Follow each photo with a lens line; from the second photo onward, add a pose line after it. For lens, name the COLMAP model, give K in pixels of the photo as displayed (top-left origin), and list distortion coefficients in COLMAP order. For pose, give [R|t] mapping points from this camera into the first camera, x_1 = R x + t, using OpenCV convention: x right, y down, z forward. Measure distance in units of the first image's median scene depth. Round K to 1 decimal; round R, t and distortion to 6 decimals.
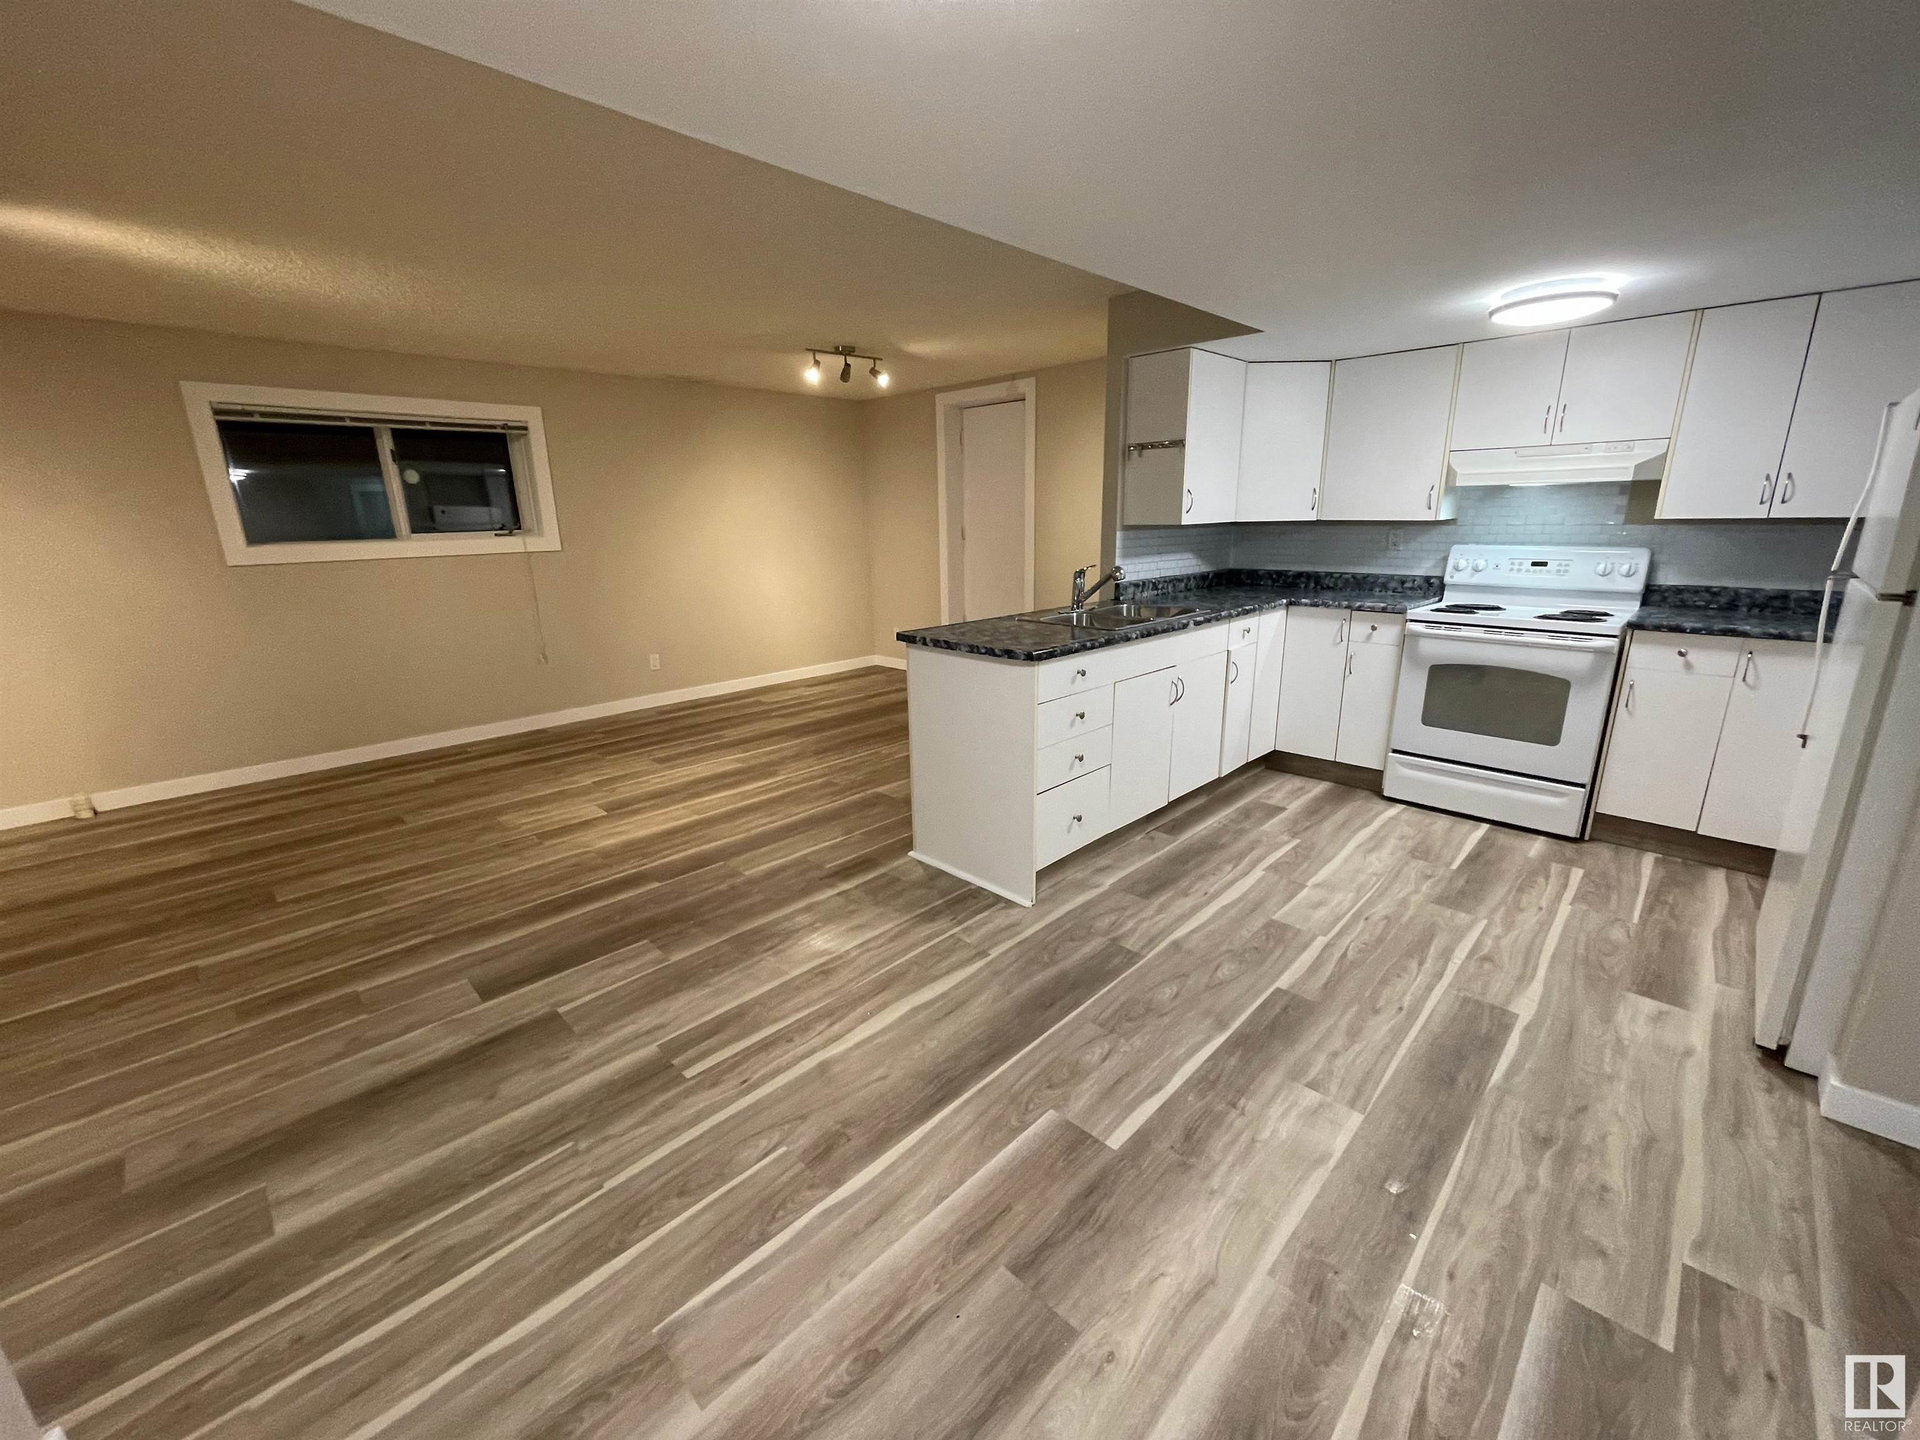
lens RADIAL K [[771.3, 0, 961.6], [0, 771.3, 721.3], [0, 0, 1]] dist [-0.001013, -0.000440]
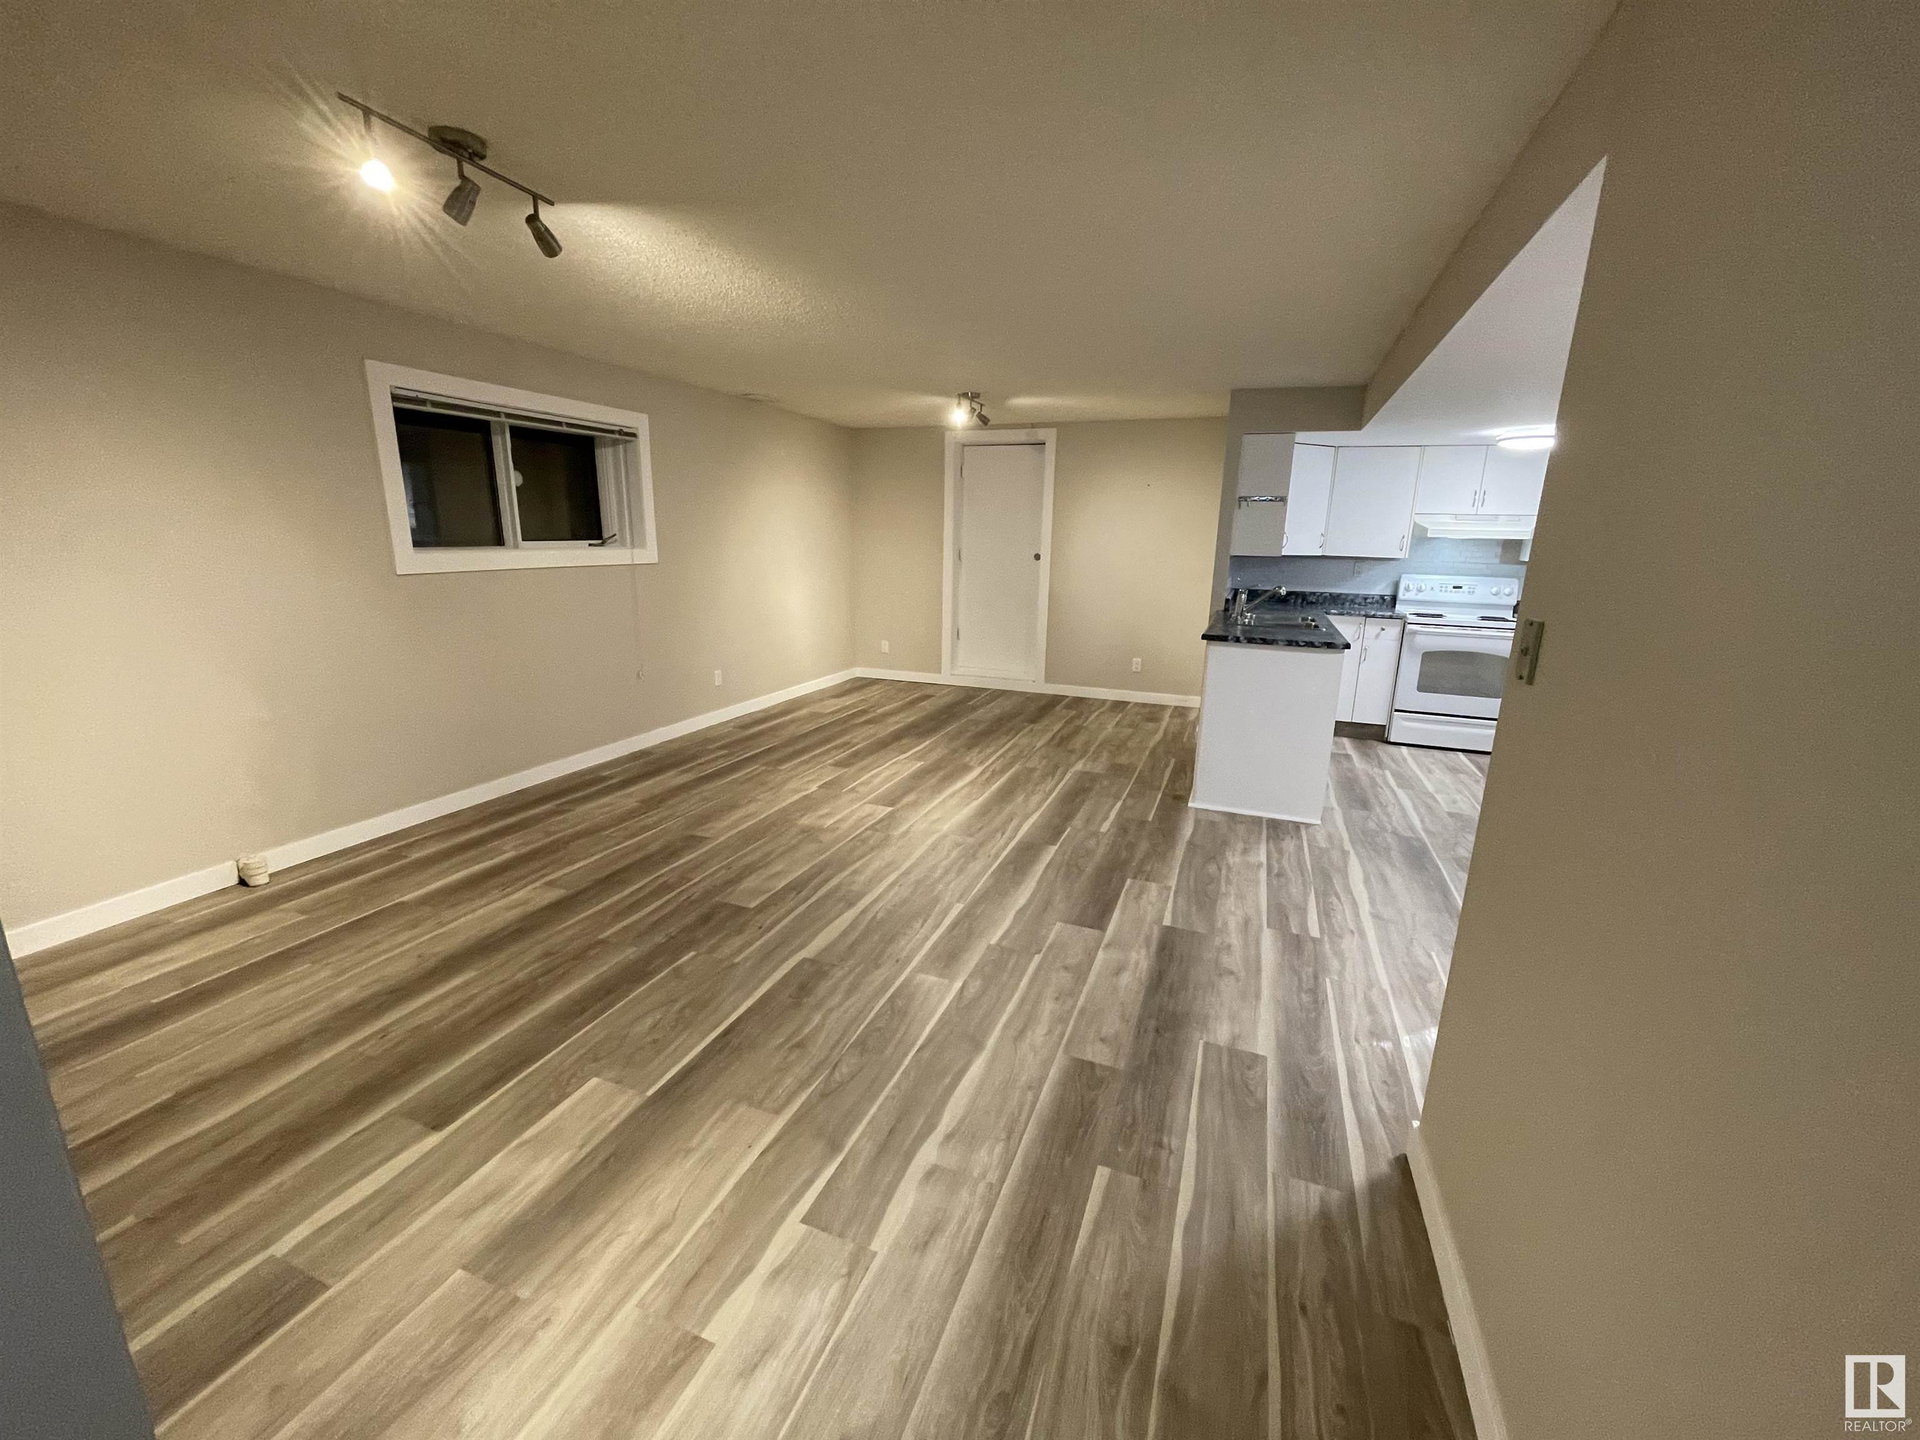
lens RADIAL K [[771.3, 0, 961.6], [0, 771.3, 721.3], [0, 0, 1]] dist [-0.001013, -0.000440]
pose [[0.915572, -0.059203, 0.397772, -0.843341], [0.068342, 0.997623, -0.008823, 0.014721], [-0.396304, 0.035263, 0.917442, -0.039774]]
